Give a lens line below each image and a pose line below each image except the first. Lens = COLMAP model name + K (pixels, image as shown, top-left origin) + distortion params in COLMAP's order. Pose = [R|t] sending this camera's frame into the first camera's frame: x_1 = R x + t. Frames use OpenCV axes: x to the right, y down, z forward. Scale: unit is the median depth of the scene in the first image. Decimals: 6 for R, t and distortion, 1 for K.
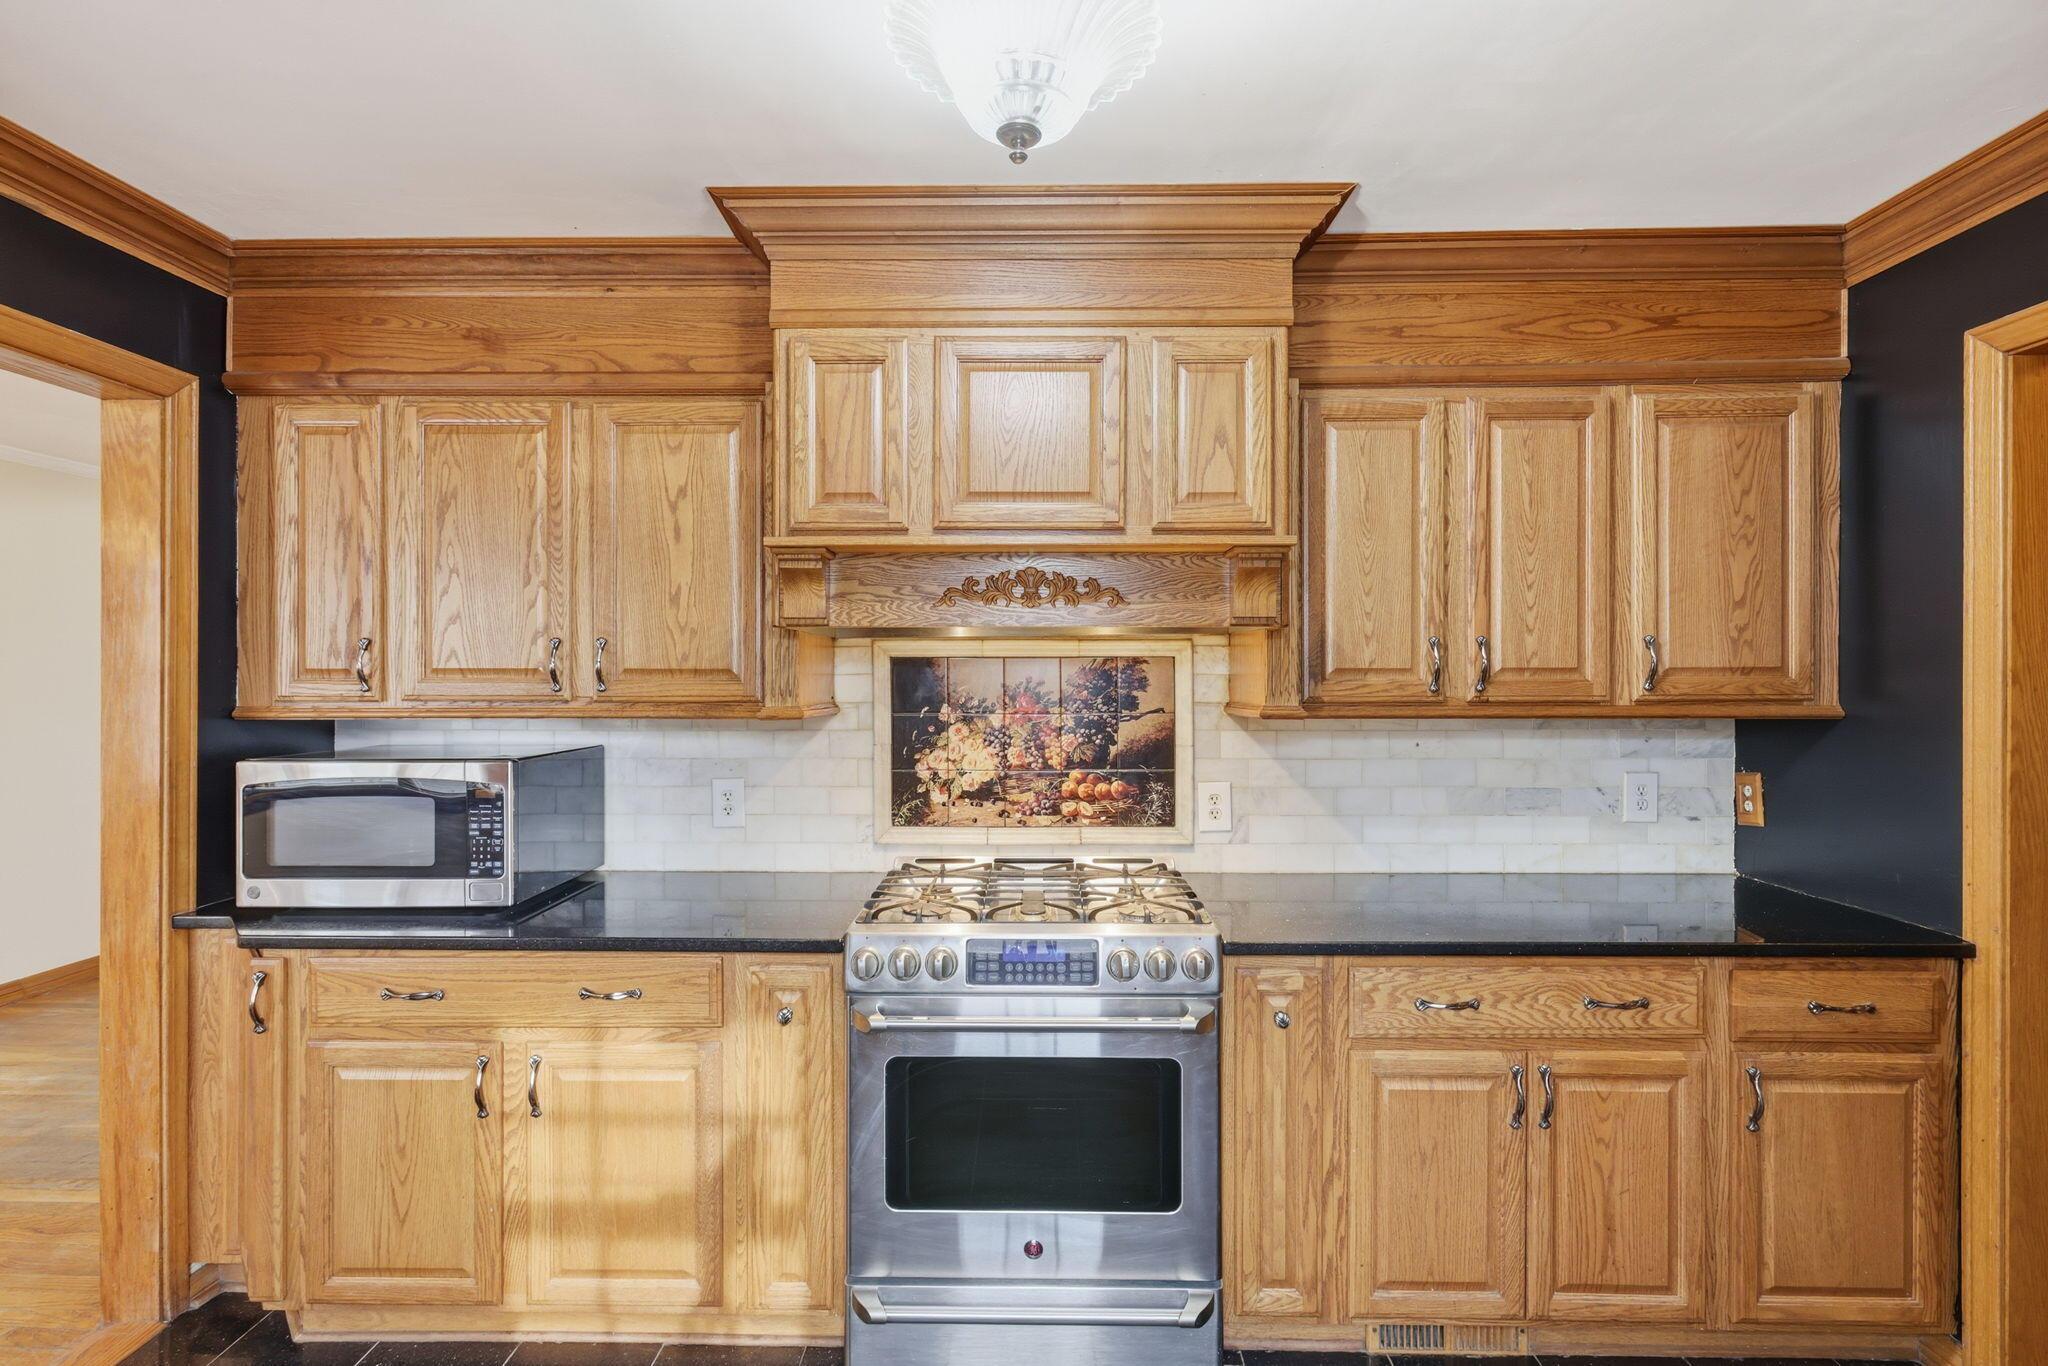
lens RADIAL K [[916.1, 0, 1023.0], [0, 916.1, 679.4], [0, 0, 1]] dist [-0.002050, -0.000274]
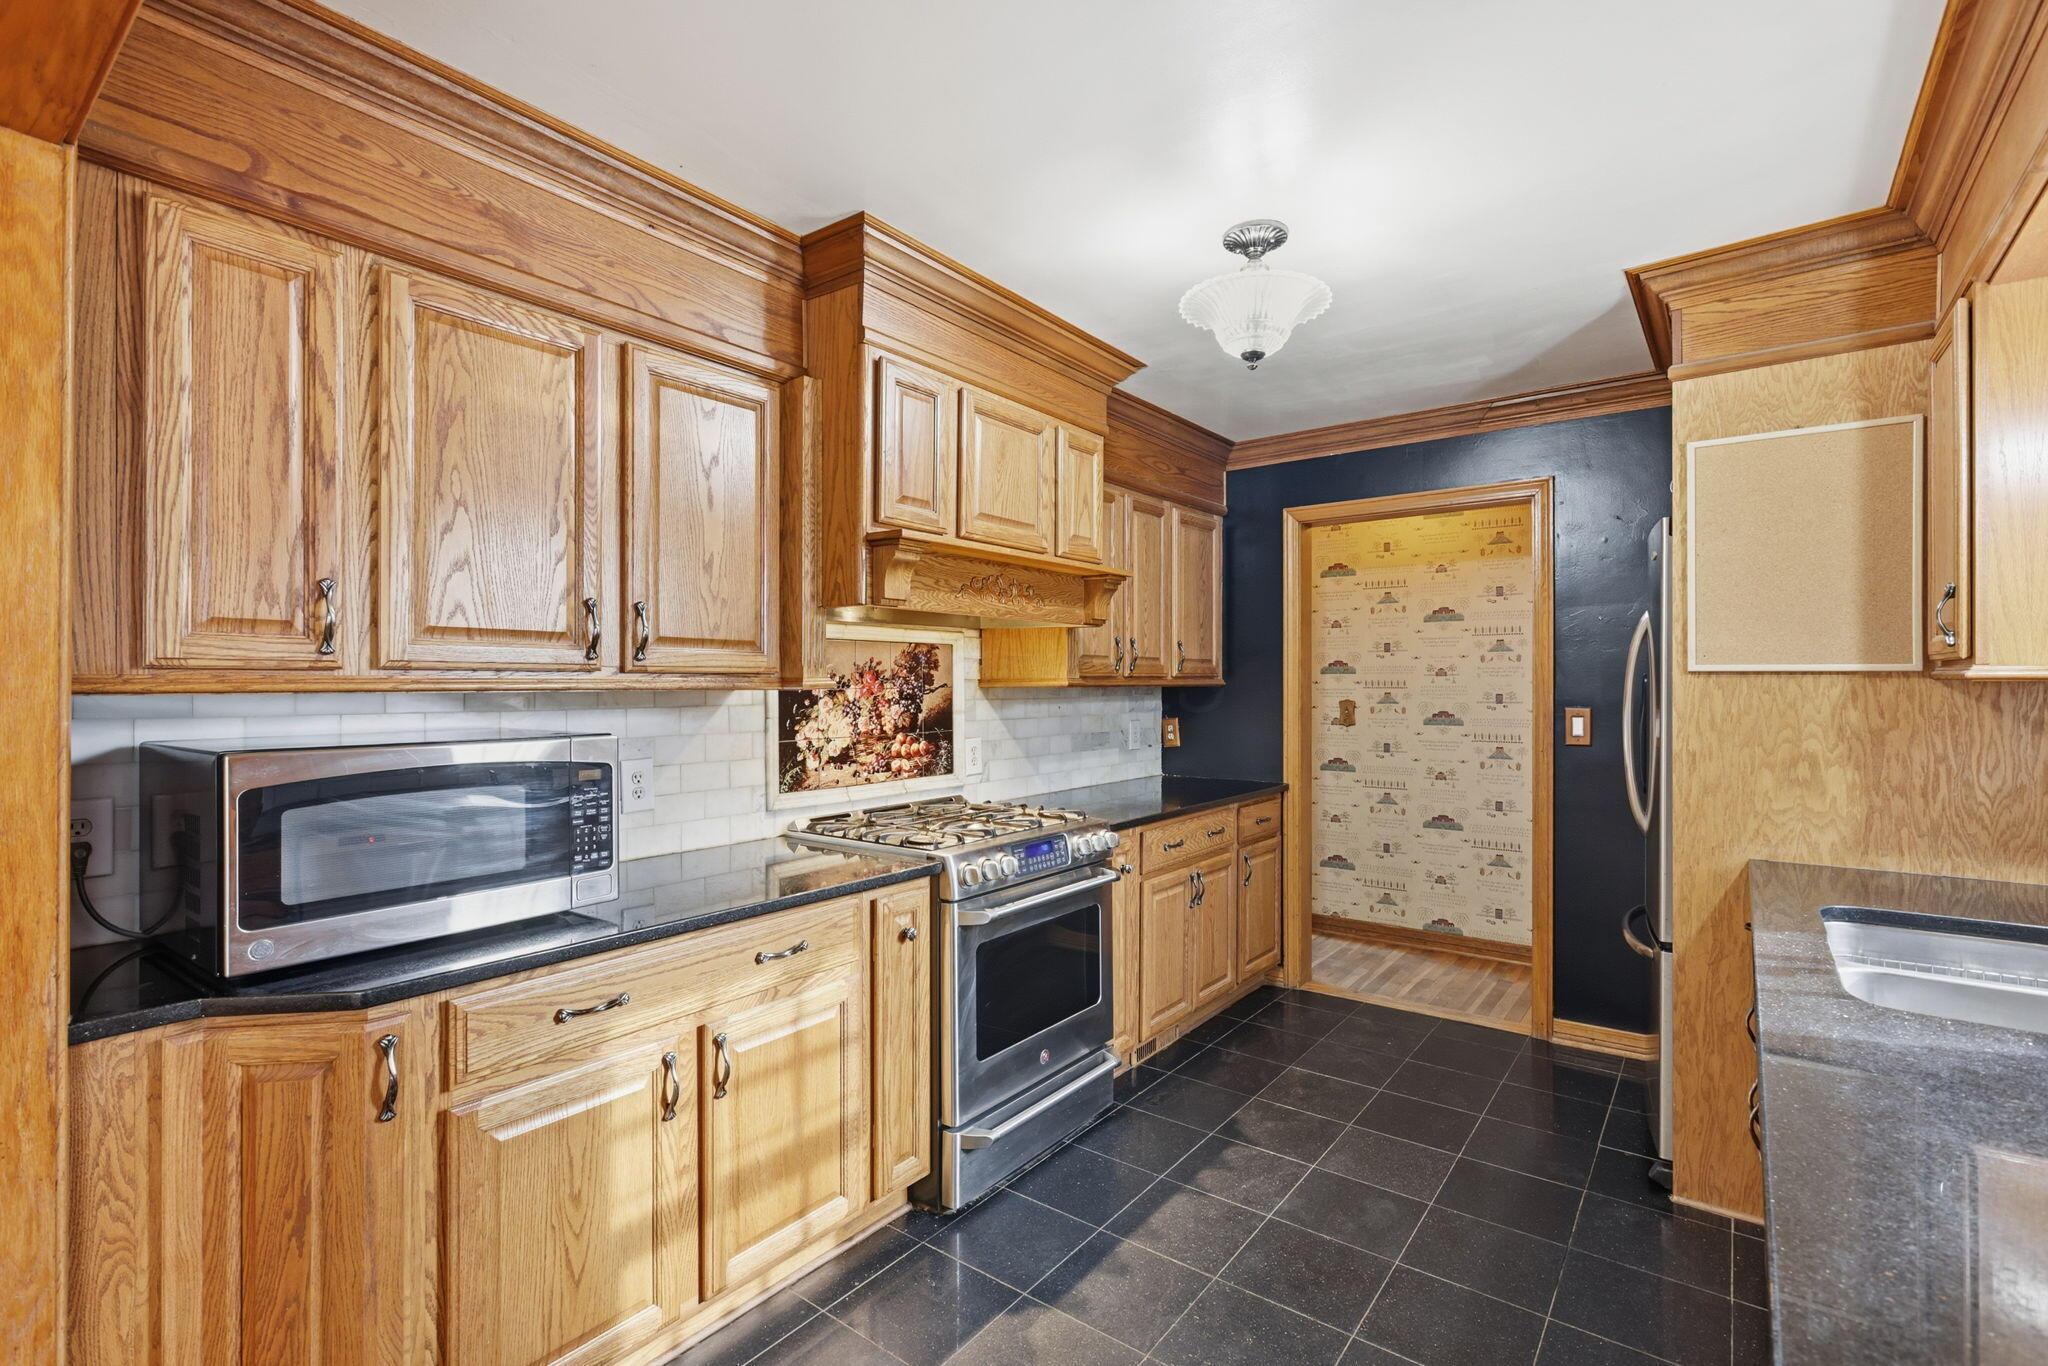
lens RADIAL K [[934.1, 0, 1024.0], [0, 934.1, 683.0], [0, 0, 1]] dist [-0.000177, 0.000215]
pose [[0.594156, 0.000336, 0.804350, -0.869800], [0.001522, 0.999998, -0.001542, 0.033322], [-0.804349, 0.002140, 0.594154, 0.121084]]
